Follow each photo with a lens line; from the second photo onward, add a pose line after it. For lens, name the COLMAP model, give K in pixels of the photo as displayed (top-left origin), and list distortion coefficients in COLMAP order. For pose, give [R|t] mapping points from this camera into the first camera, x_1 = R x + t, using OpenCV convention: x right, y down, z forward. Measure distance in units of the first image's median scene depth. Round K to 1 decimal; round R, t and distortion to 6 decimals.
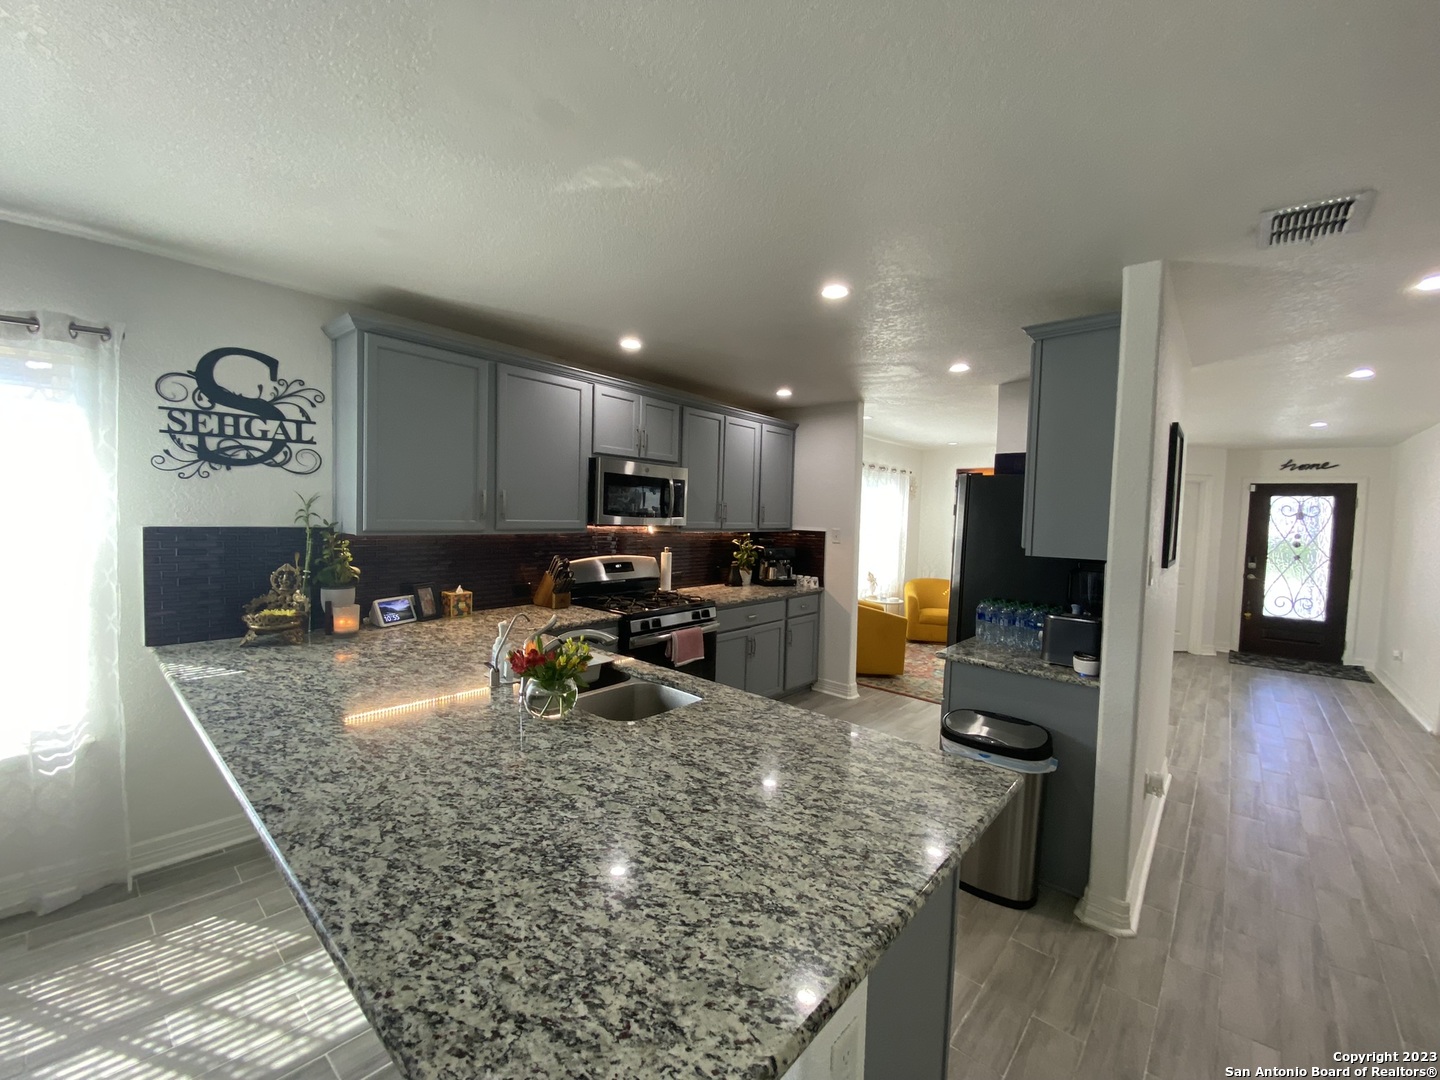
lens RADIAL K [[585.5, 0, 720.0], [0, 585.5, 540.0], [0, 0, 1]] dist [0.017271, -0.019638]
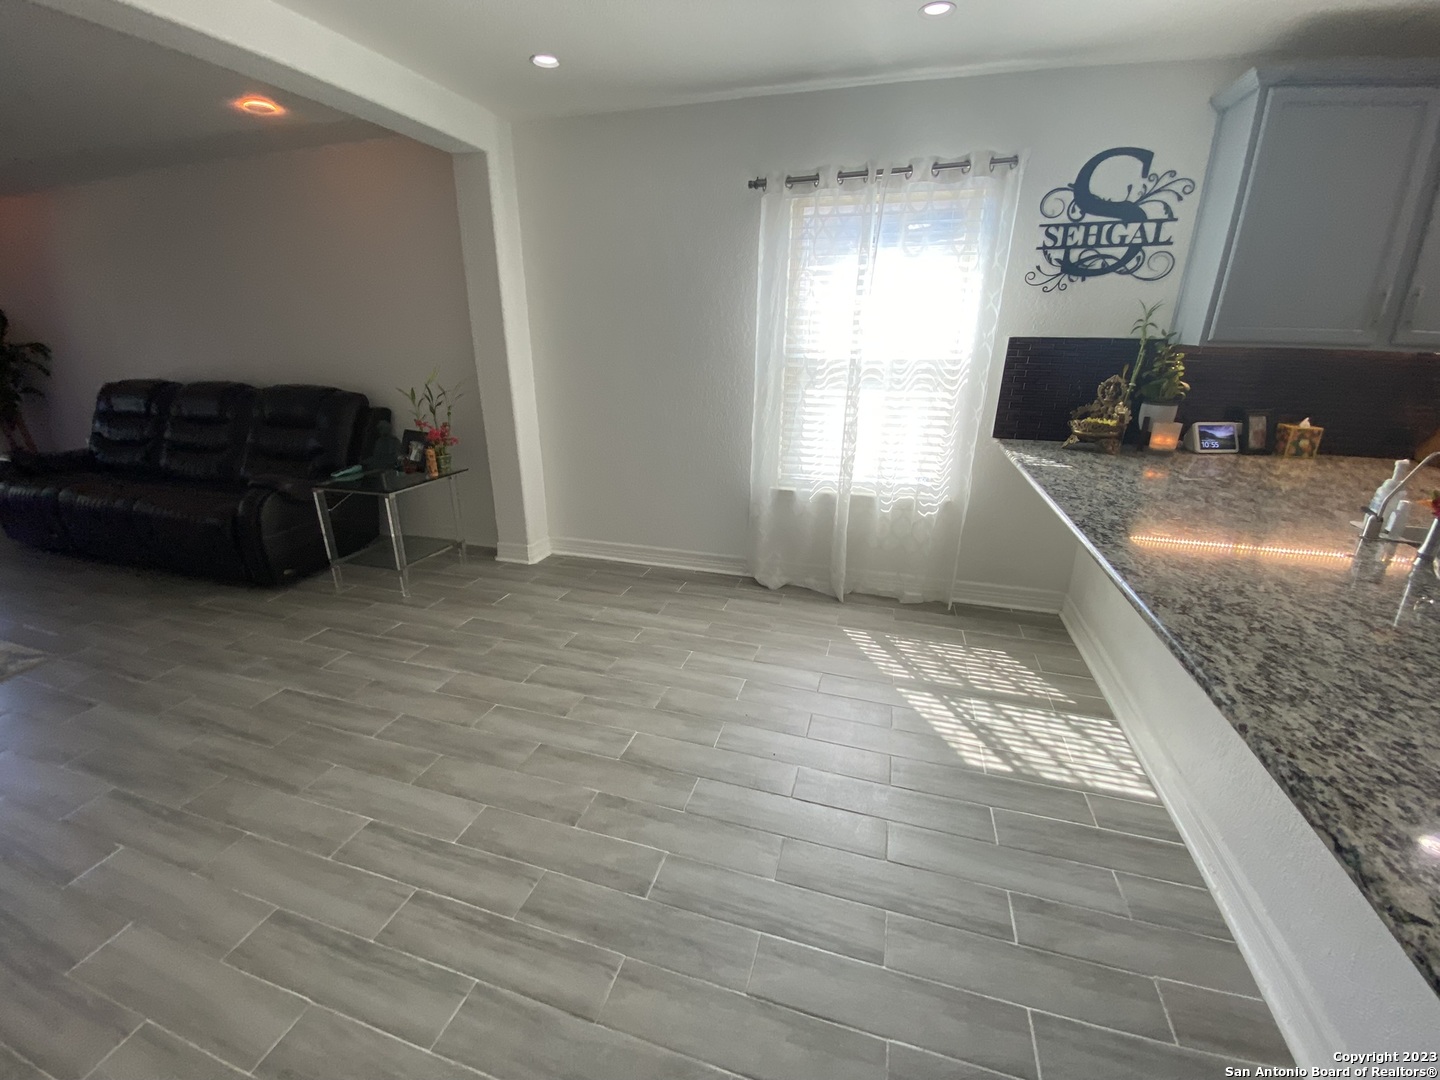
lens RADIAL K [[585.5, 0, 720.0], [0, 585.5, 540.0], [0, 0, 1]] dist [0.017271, -0.019638]
pose [[0.416408, 0.276054, -0.866255, -0.062683], [-0.035343, 0.956985, 0.287978, 0.049763], [0.908491, -0.089300, 0.408253, -0.081673]]
